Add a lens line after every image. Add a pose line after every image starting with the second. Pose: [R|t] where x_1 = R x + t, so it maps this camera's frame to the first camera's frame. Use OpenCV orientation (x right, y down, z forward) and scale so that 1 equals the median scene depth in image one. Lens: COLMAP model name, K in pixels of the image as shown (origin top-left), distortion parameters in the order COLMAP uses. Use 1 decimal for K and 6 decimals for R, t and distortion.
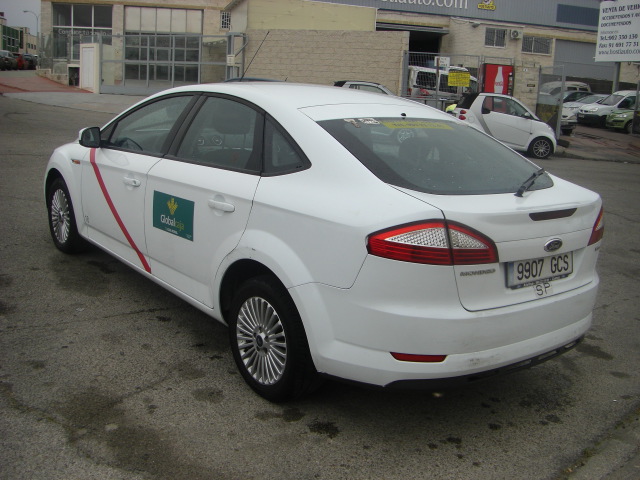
lens RADIAL K [[715.8, 0, 320.0], [0, 715.8, 240.0], [0, 0, 1]] dist [-0.153002, 0.046152]
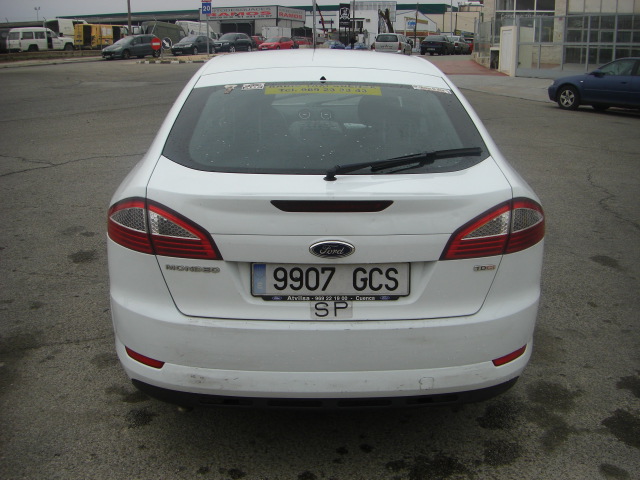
lens RADIAL K [[715.8, 0, 320.0], [0, 715.8, 240.0], [0, 0, 1]] dist [-0.153002, 0.046152]
pose [[0.794511, 0.106055, -0.597917, 0.711435], [-0.094353, 0.994233, 0.050975, -0.035861], [0.599875, 0.015915, 0.799935, 0.390040]]
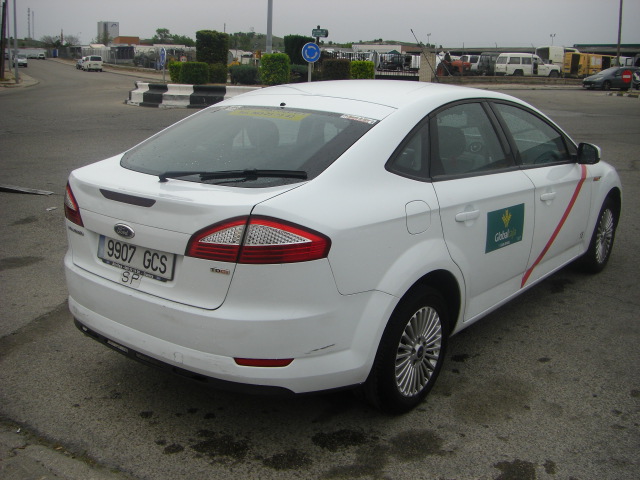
lens RADIAL K [[715.8, 0, 320.0], [0, 715.8, 240.0], [0, 0, 1]] dist [-0.153002, 0.046152]
pose [[0.218633, 0.177496, -0.959528, 1.223370], [-0.226694, 0.965654, 0.126976, -0.151237], [0.949110, 0.189758, 0.251361, 0.956217]]
